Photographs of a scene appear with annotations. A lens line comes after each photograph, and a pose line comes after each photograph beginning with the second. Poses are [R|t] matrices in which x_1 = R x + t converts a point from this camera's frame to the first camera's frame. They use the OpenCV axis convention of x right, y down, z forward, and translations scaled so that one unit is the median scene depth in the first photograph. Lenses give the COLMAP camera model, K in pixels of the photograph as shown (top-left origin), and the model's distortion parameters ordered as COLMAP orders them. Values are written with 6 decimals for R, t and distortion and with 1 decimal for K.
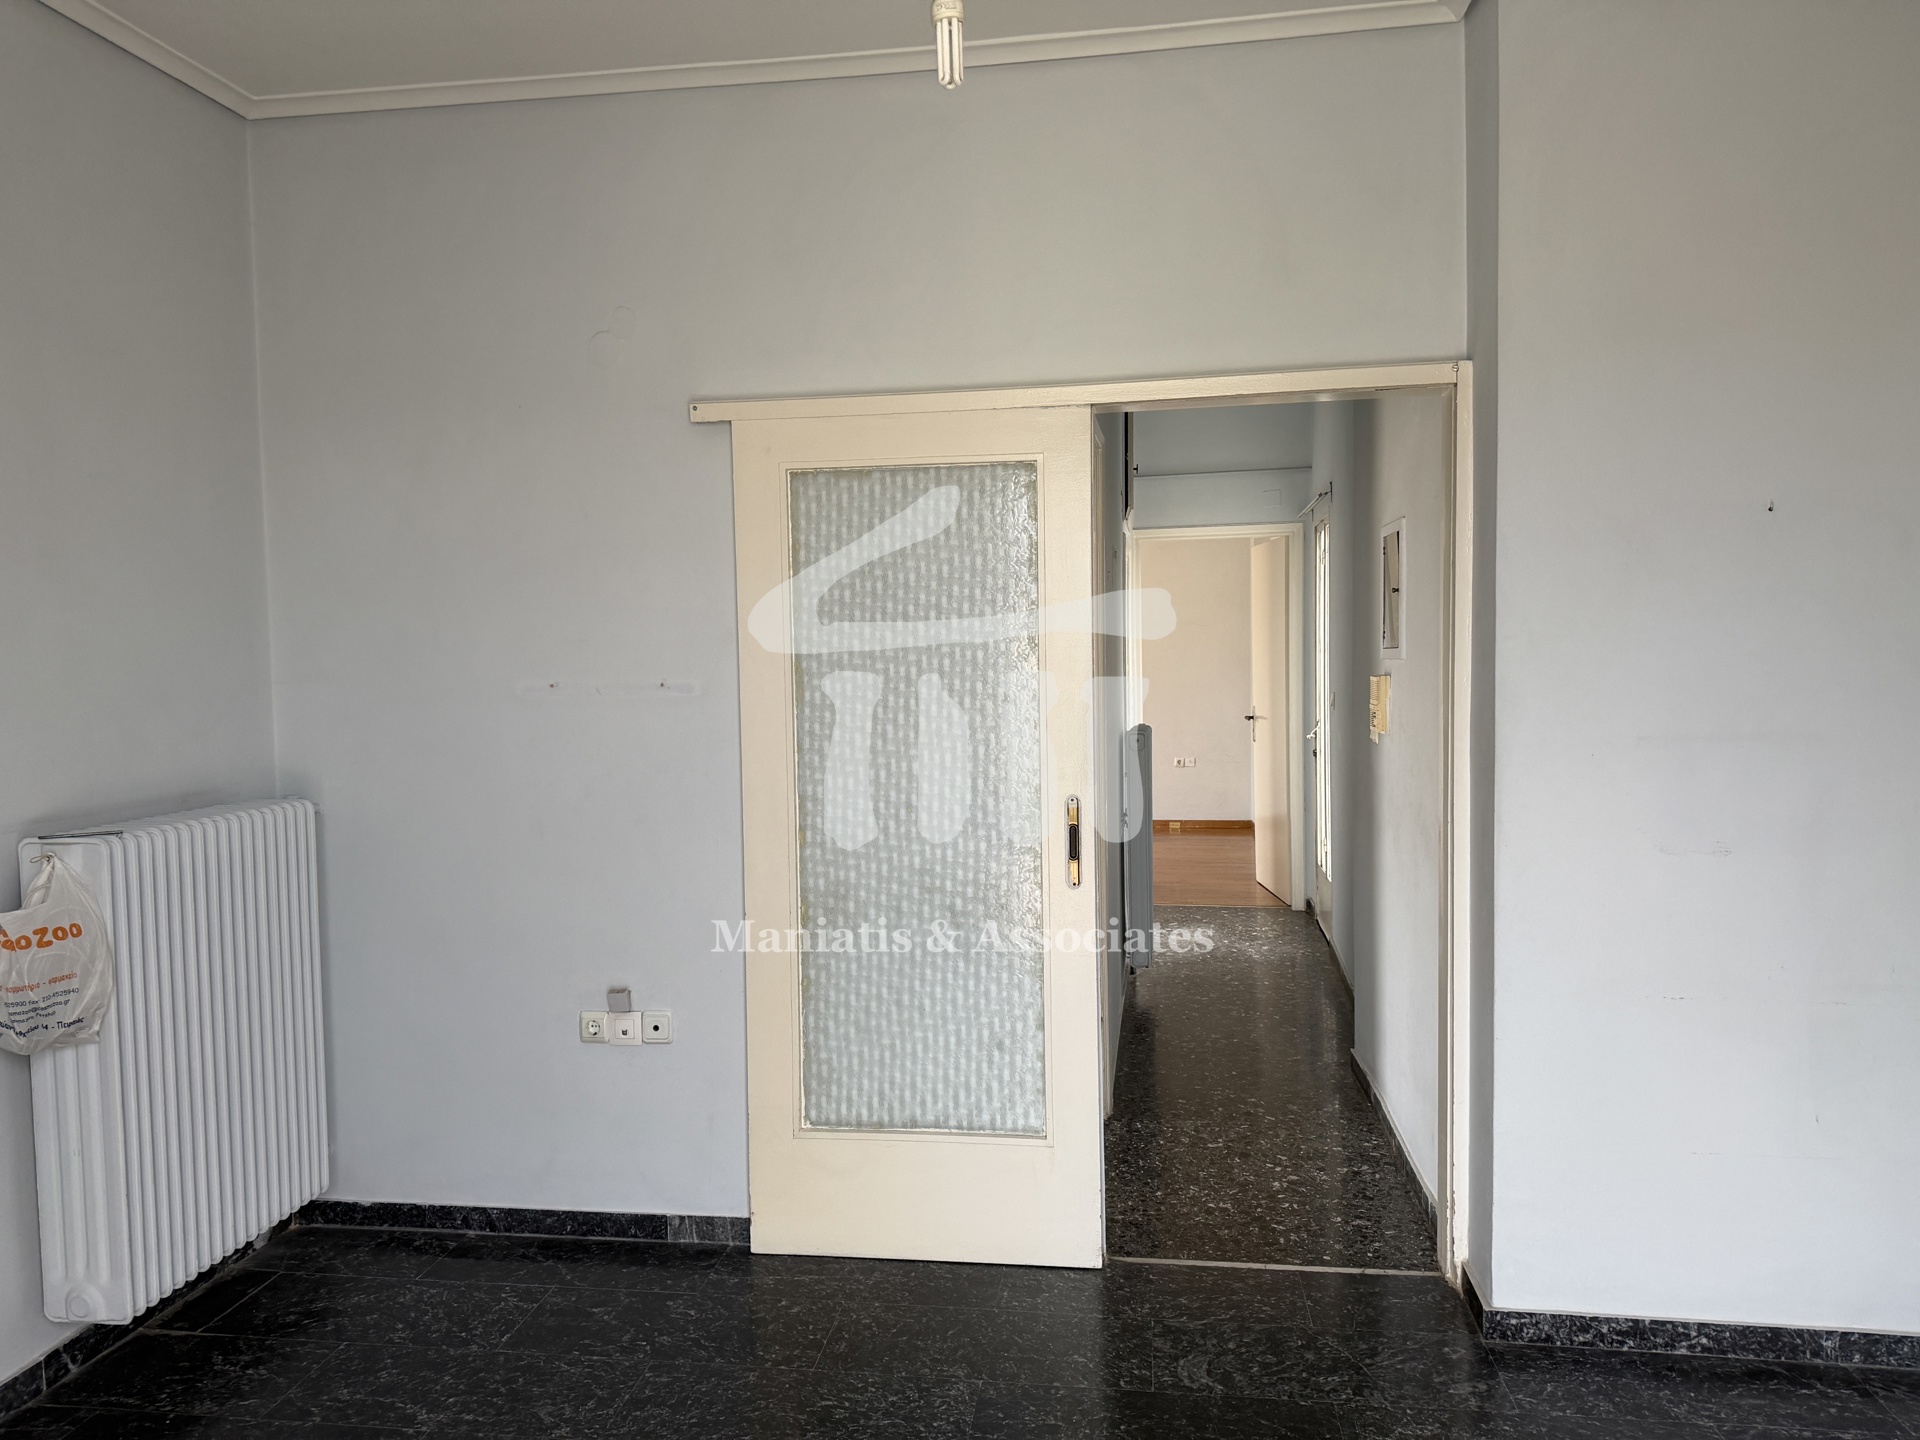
lens RADIAL K [[1355.9, 0, 946.9], [0, 1355.9, 720.9], [0, 0, 1]] dist [0.087701, -0.109064]
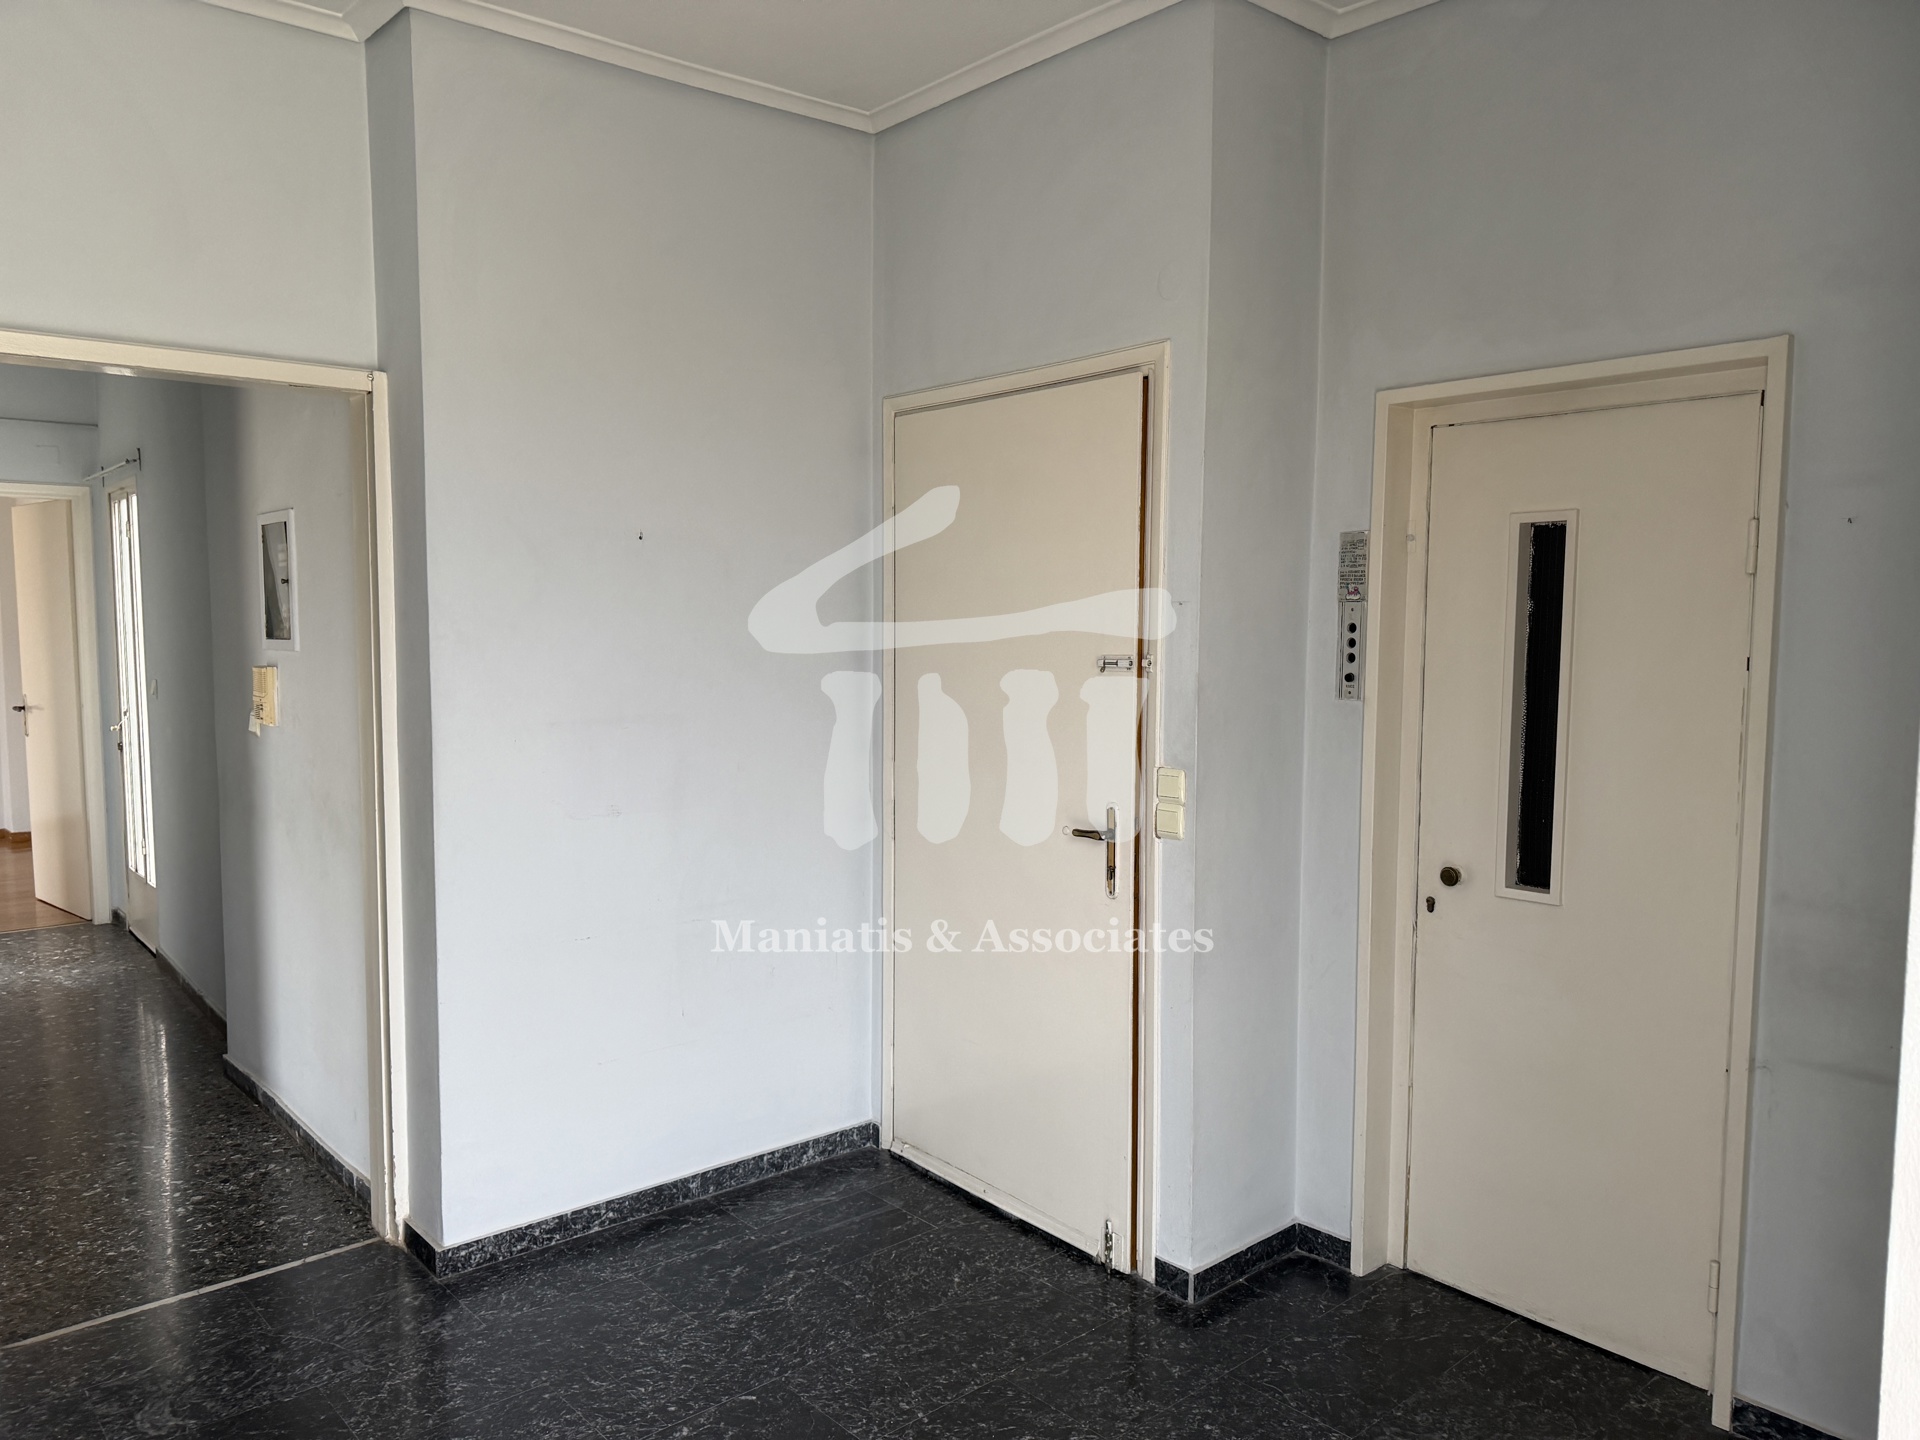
lens RADIAL K [[1358.5, 0, 964.3], [0, 1358.5, 725.2], [0, 0, 1]] dist [0.034096, -0.040850]
pose [[0.641129, -0.040484, 0.766364, -0.140980], [0.024388, 0.999178, 0.032380, -0.013585], [-0.767045, -0.002070, 0.641589, -0.014047]]
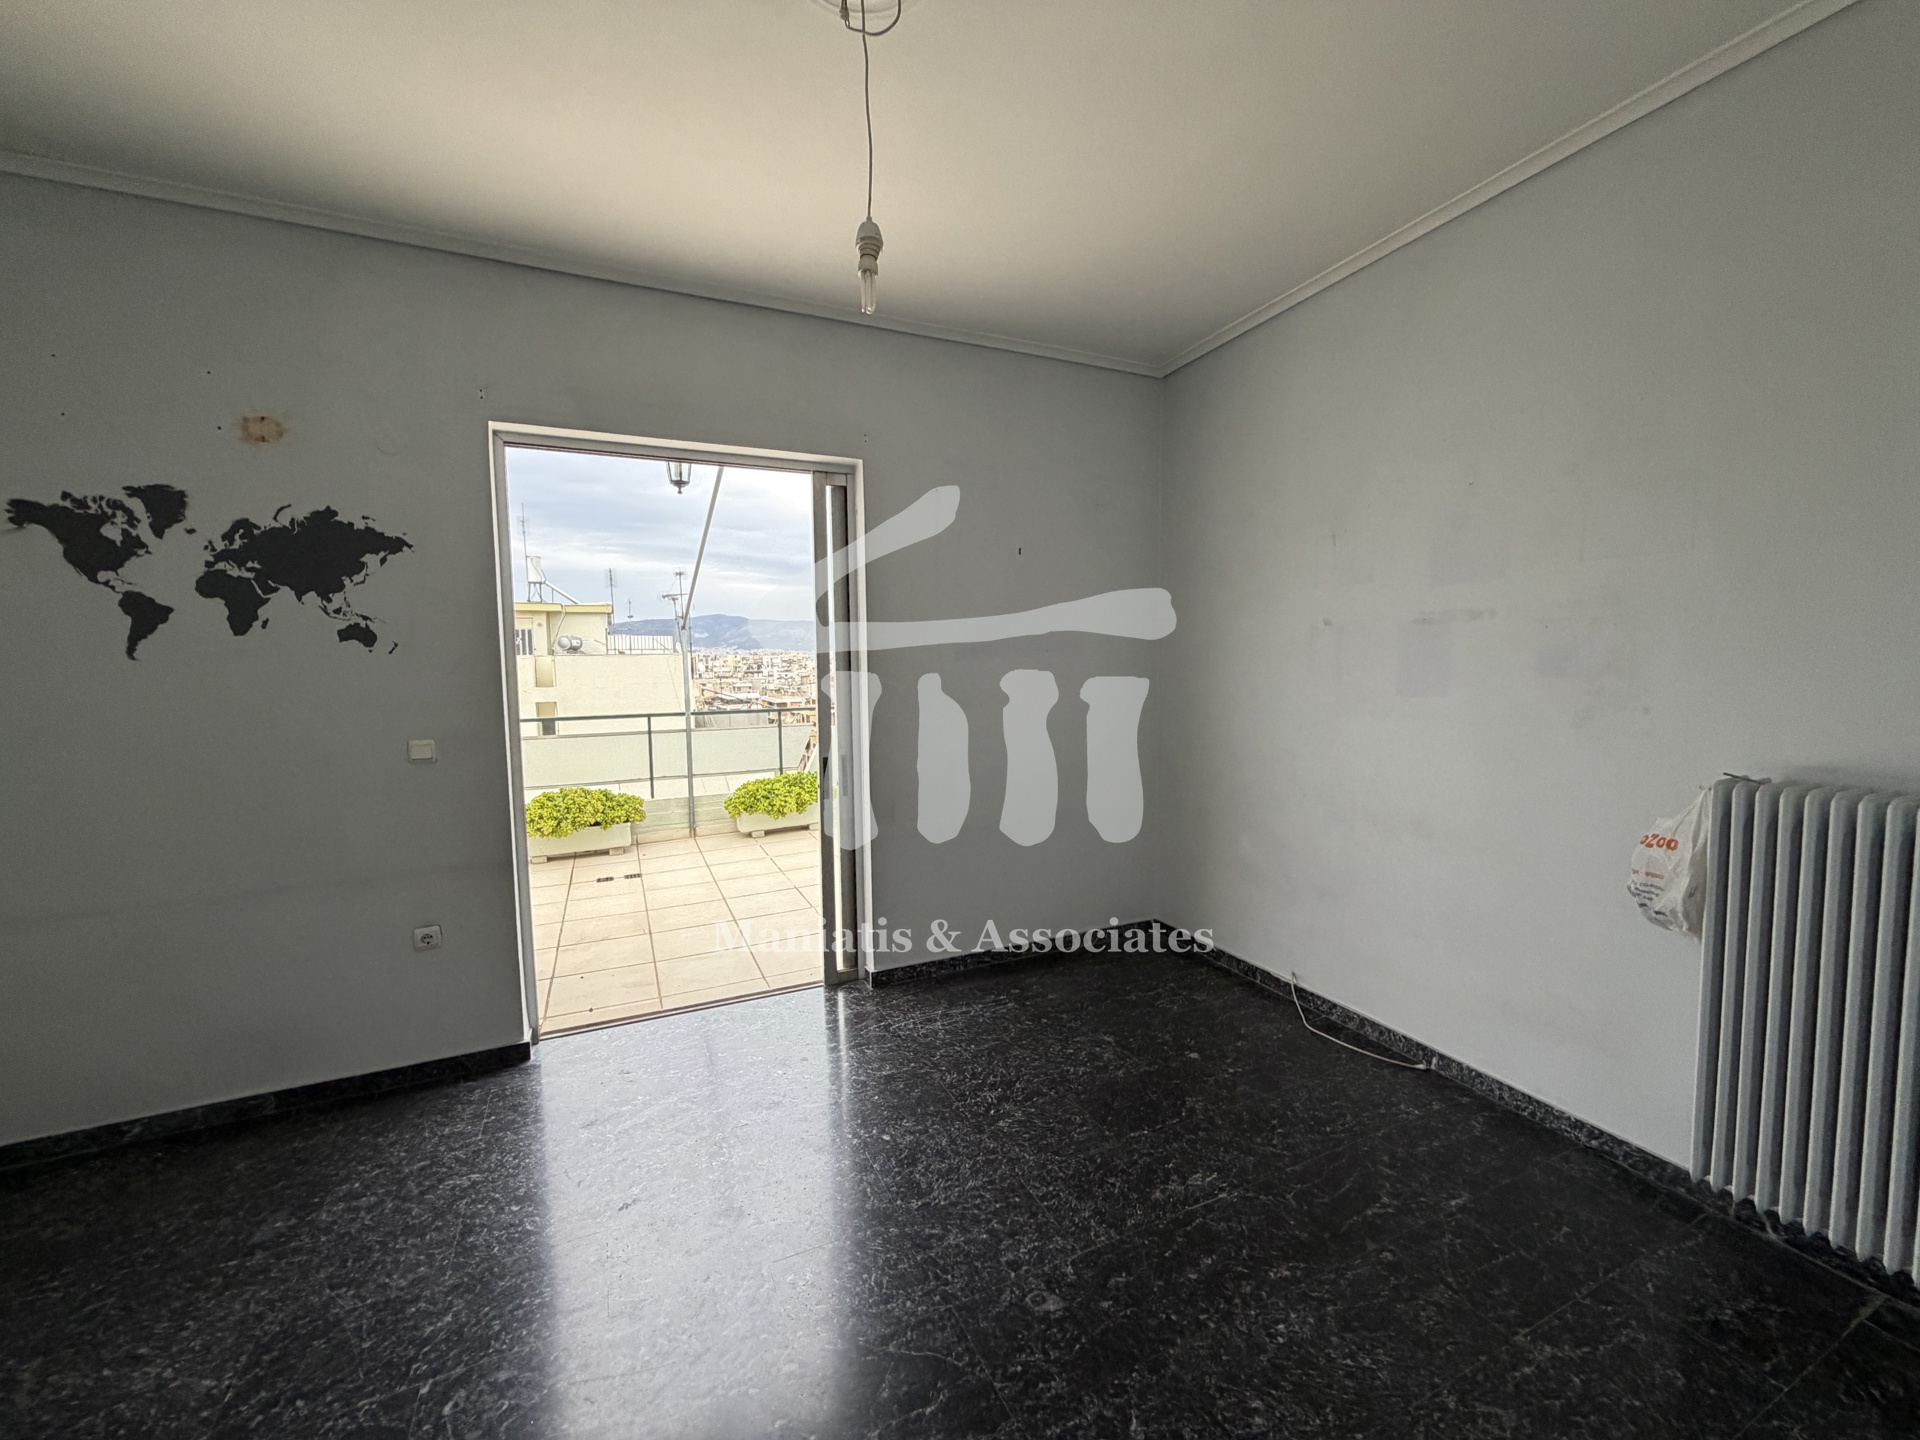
lens RADIAL K [[764.5, 0, 954.1], [0, 764.5, 718.4], [0, 0, 1]] dist [0.001101, -0.000305]
pose [[-0.838767, 0.072644, -0.539623, 0.237638], [0.001361, 0.991337, 0.131339, -0.045002], [0.544489, 0.109429, -0.831599, 0.986483]]
